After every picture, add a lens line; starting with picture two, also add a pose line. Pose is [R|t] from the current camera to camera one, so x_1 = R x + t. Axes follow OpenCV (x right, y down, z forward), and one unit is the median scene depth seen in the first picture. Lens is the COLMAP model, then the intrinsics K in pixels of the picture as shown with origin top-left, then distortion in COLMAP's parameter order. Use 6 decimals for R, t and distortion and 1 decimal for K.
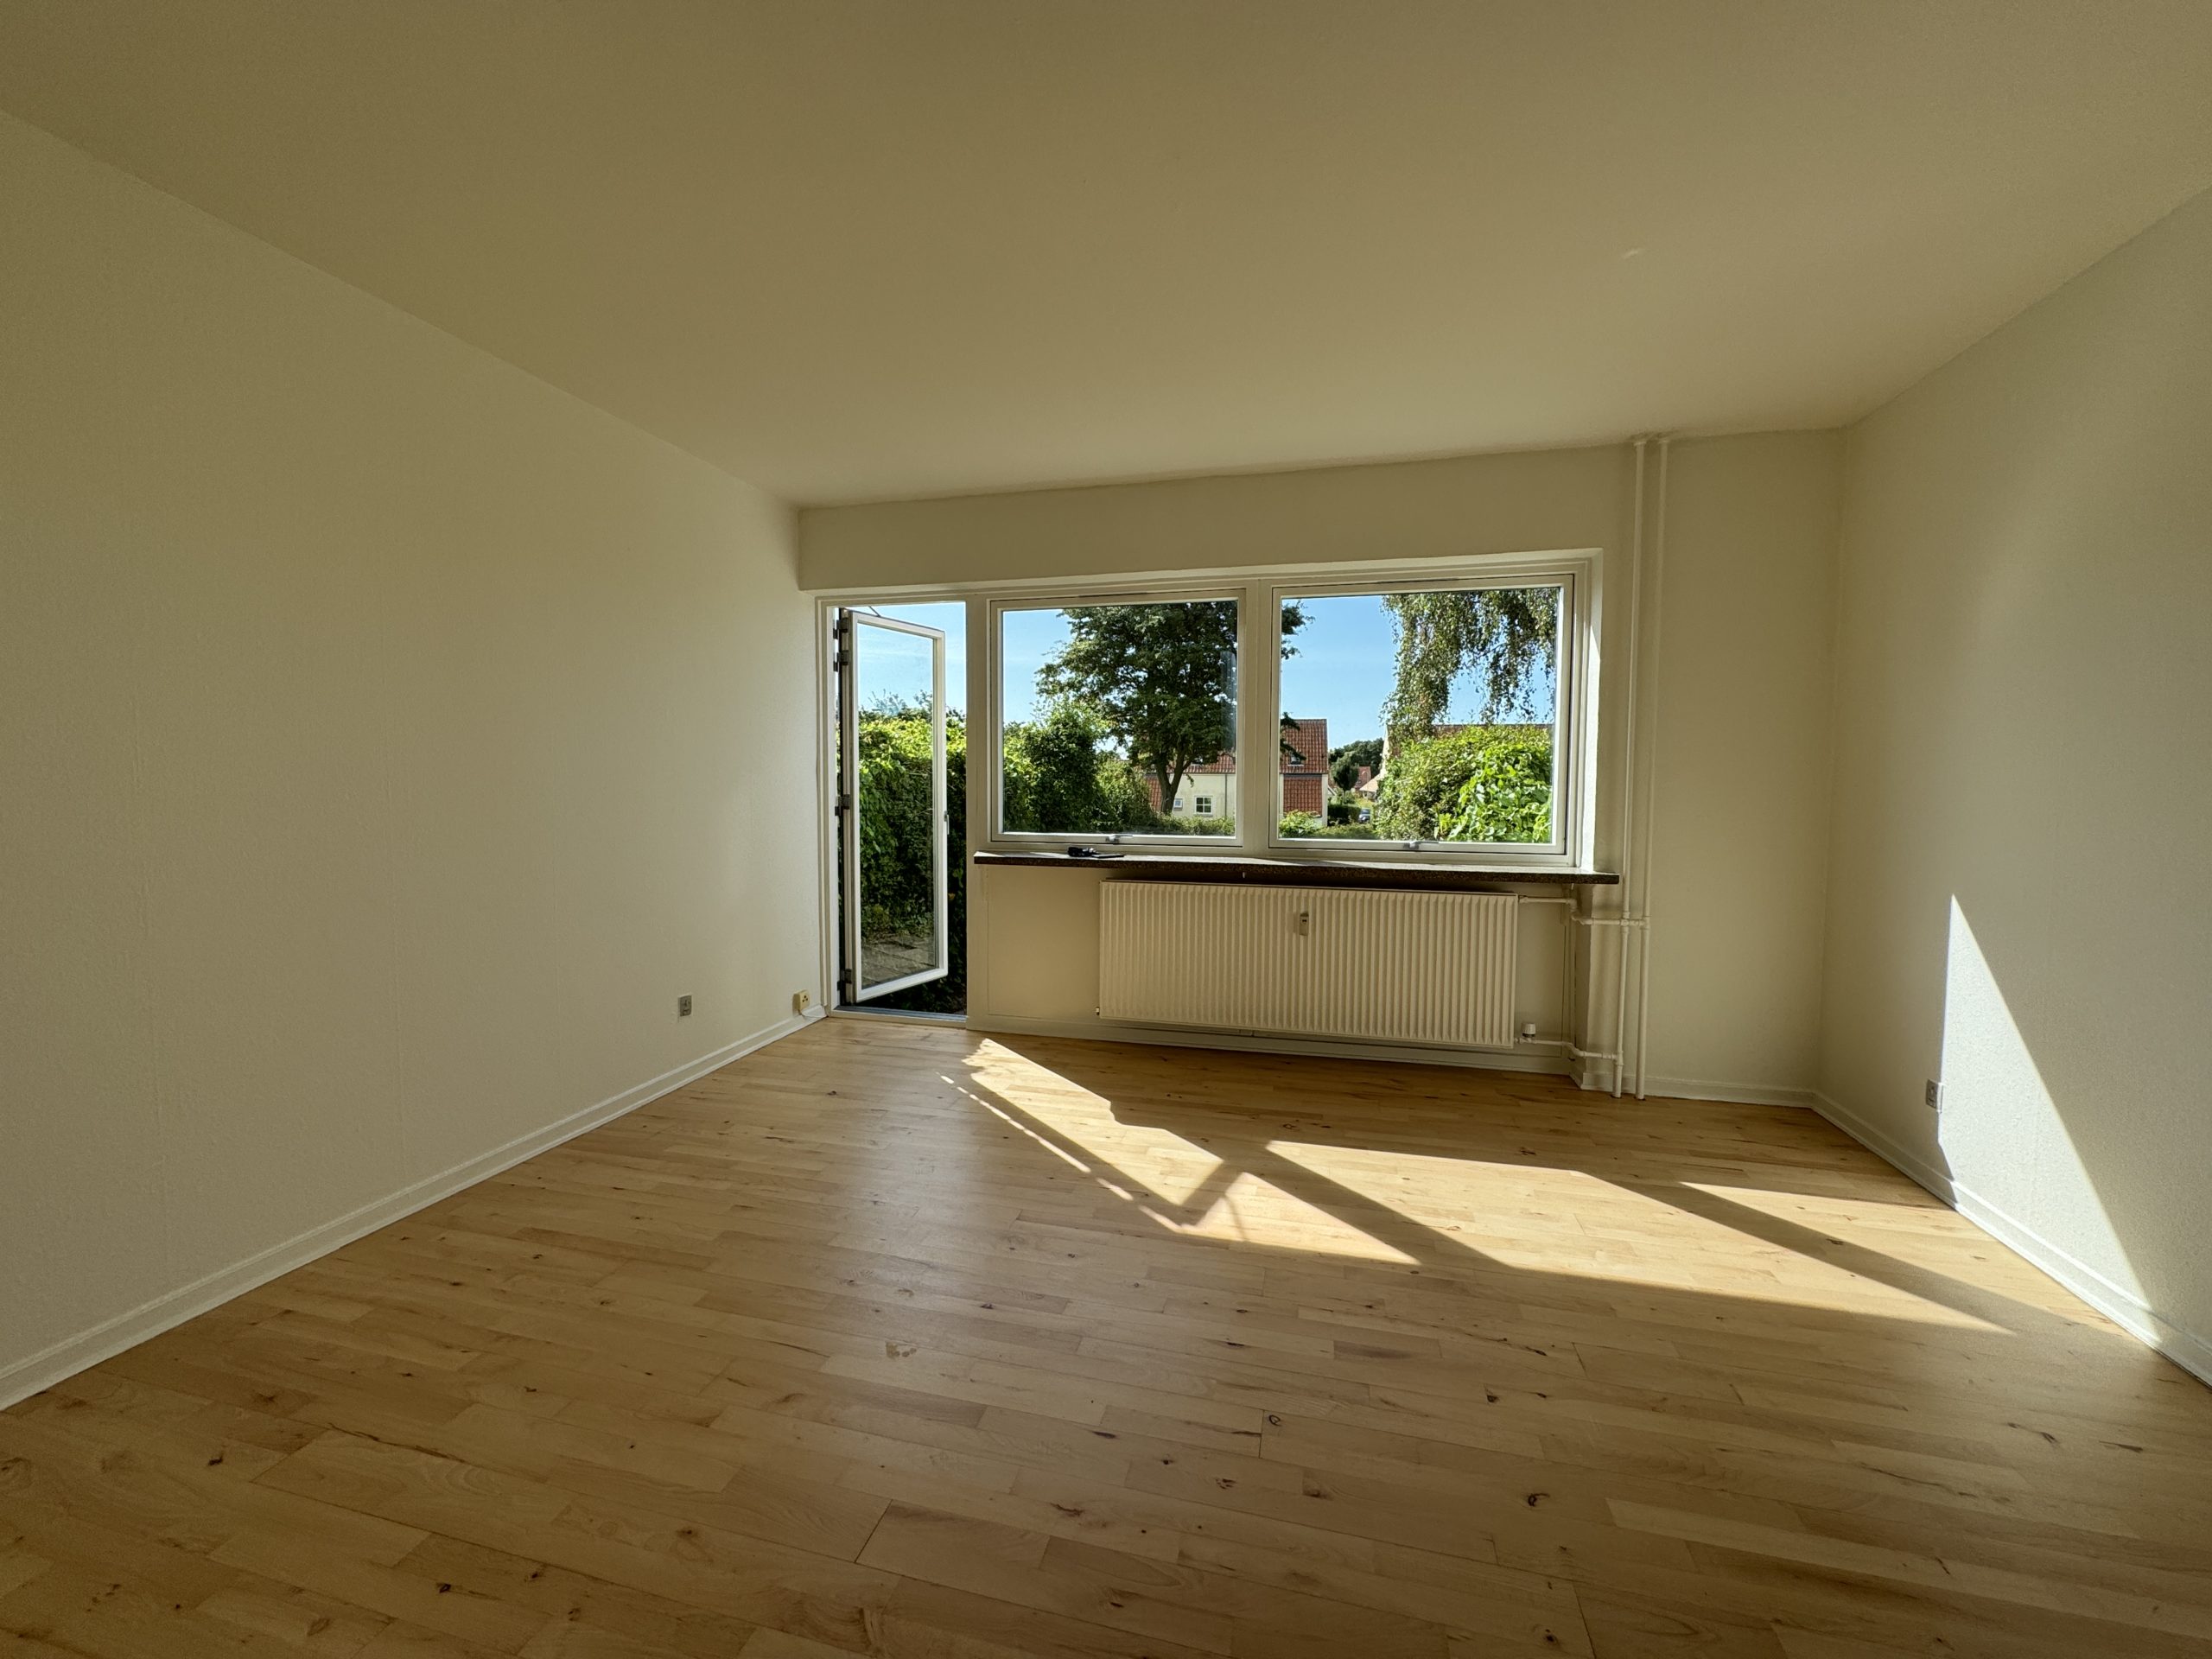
lens RADIAL K [[881.0, 0, 1106.0], [0, 881.0, 829.5], [0, 0, 1]] dist [0.000632, 0.000413]
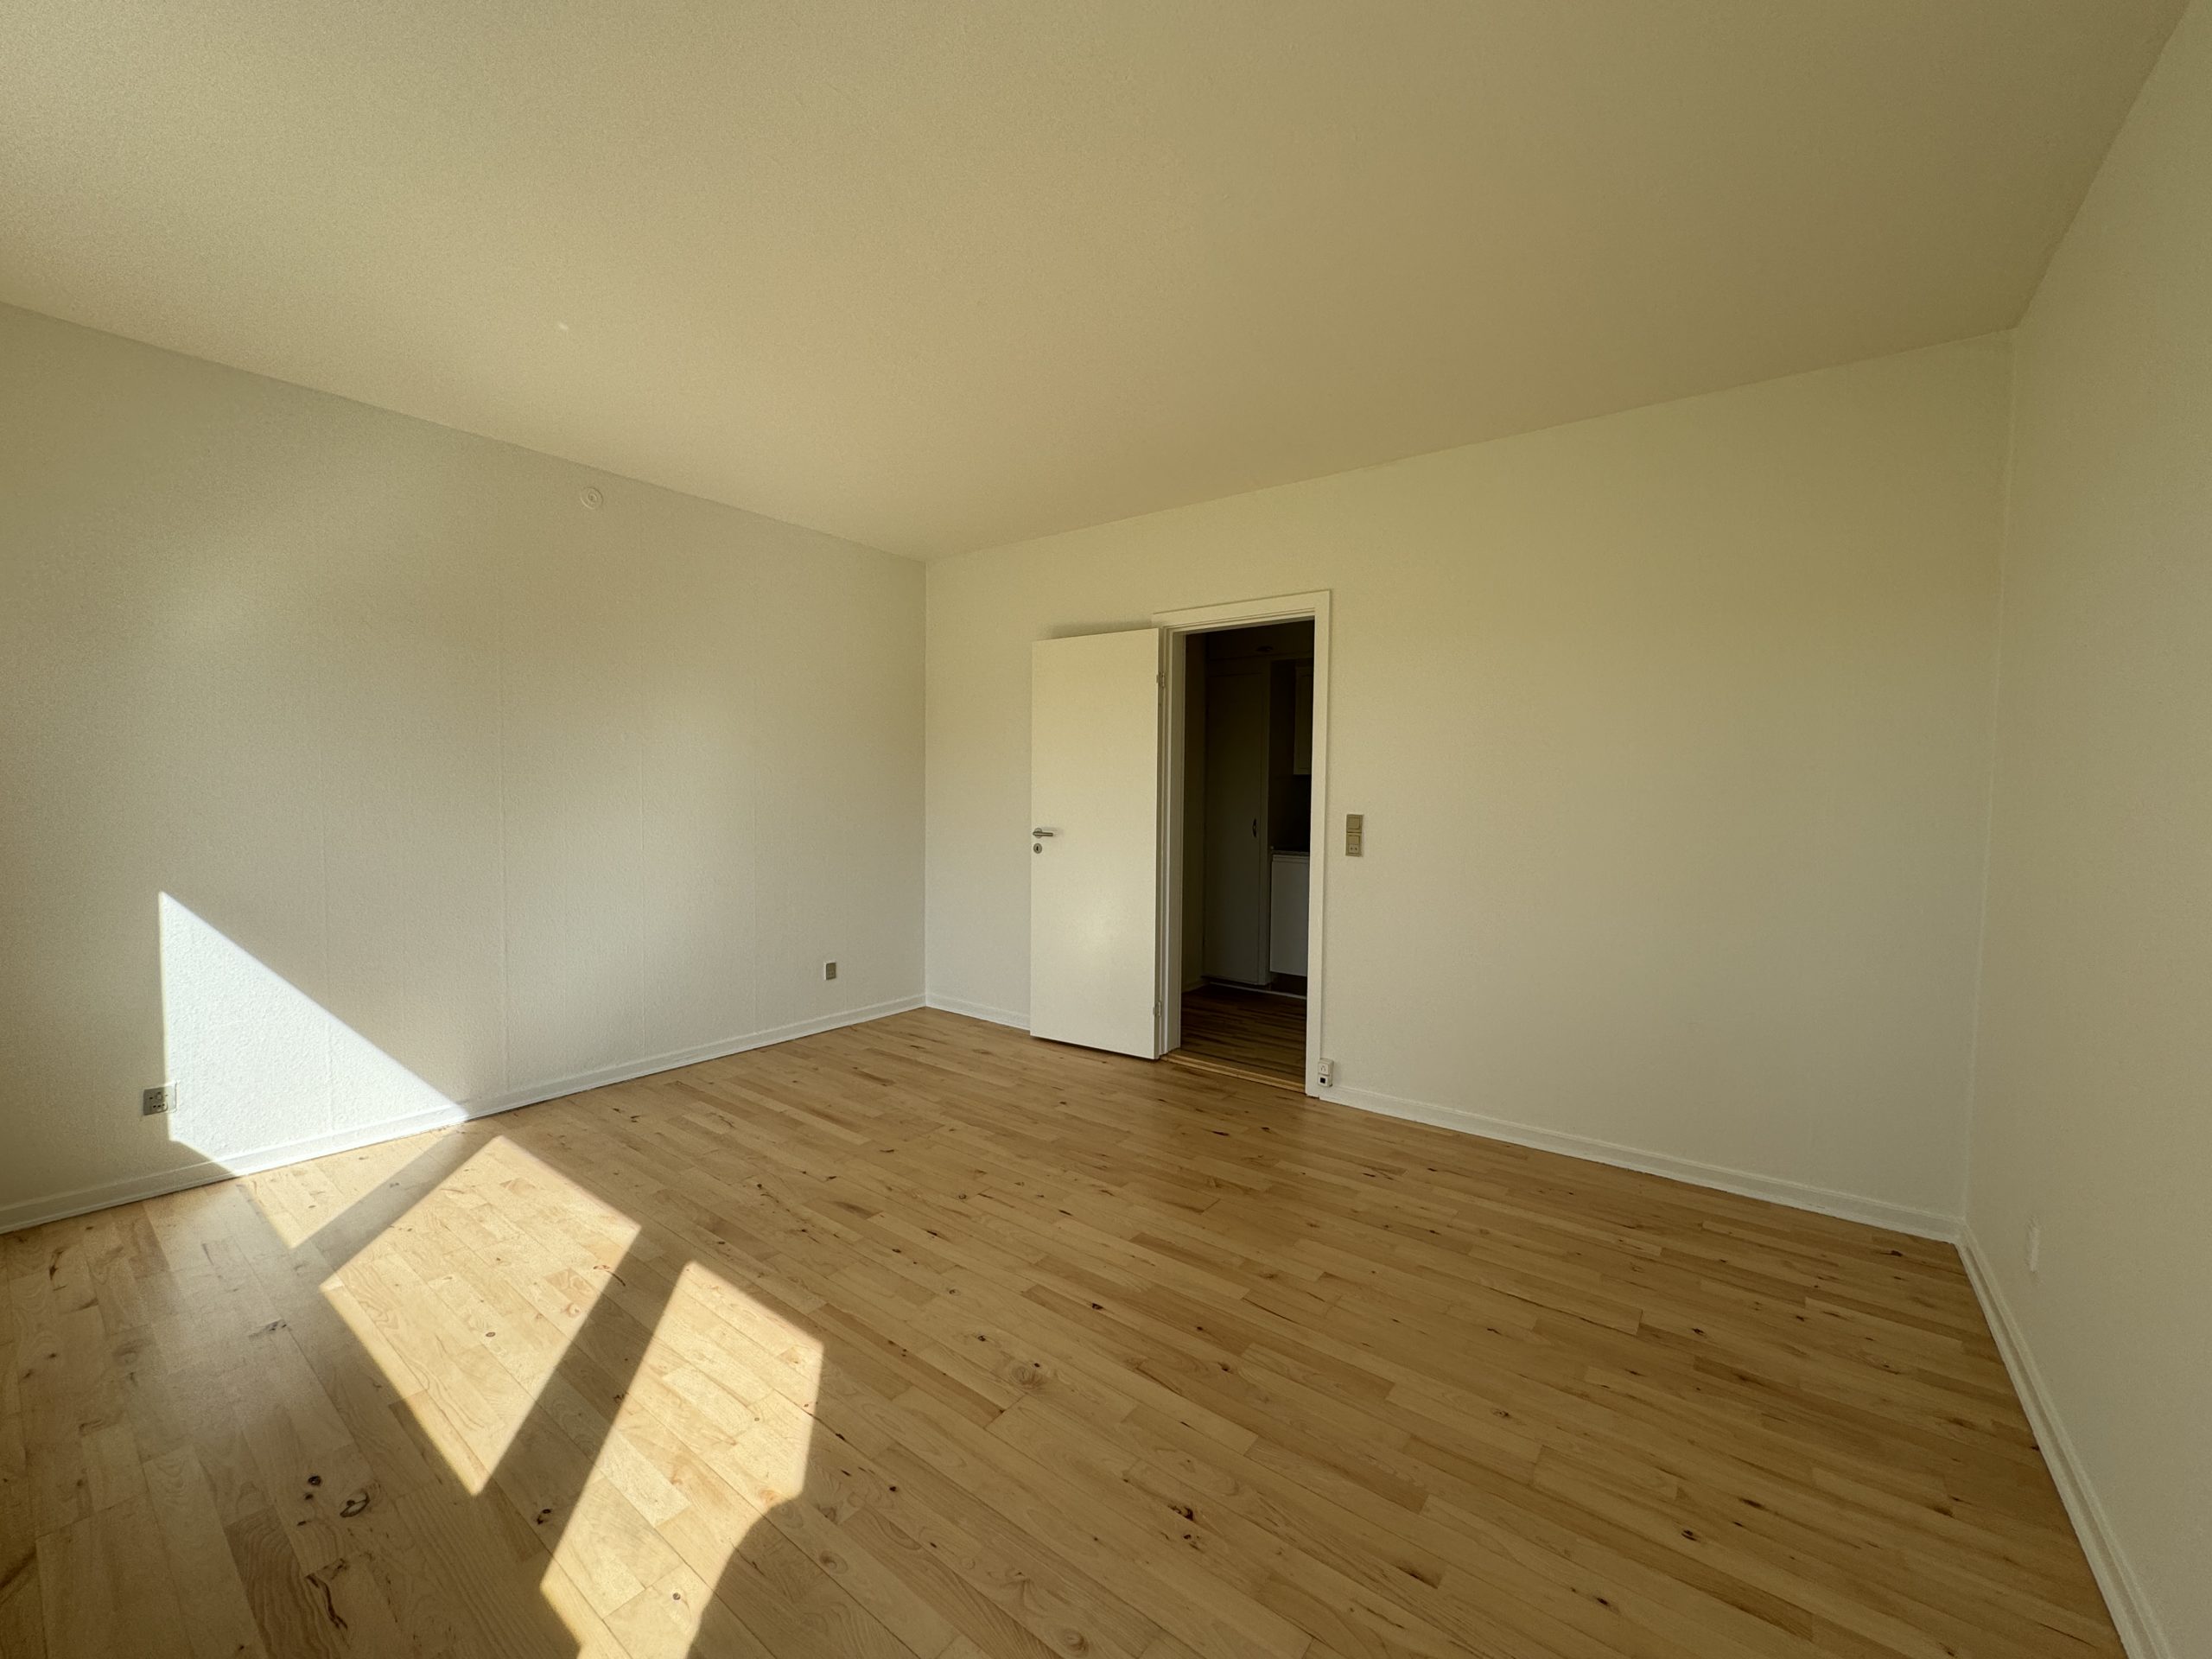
lens RADIAL K [[883.8, 0, 1119.6], [0, 883.8, 824.3], [0, 0, 1]] dist [-0.000599, 0.000225]
pose [[-0.924845, -0.032626, 0.378943, -0.503691], [0.008324, 0.994339, 0.105924, -0.120147], [-0.380254, 0.101117, -0.919338, 1.778178]]
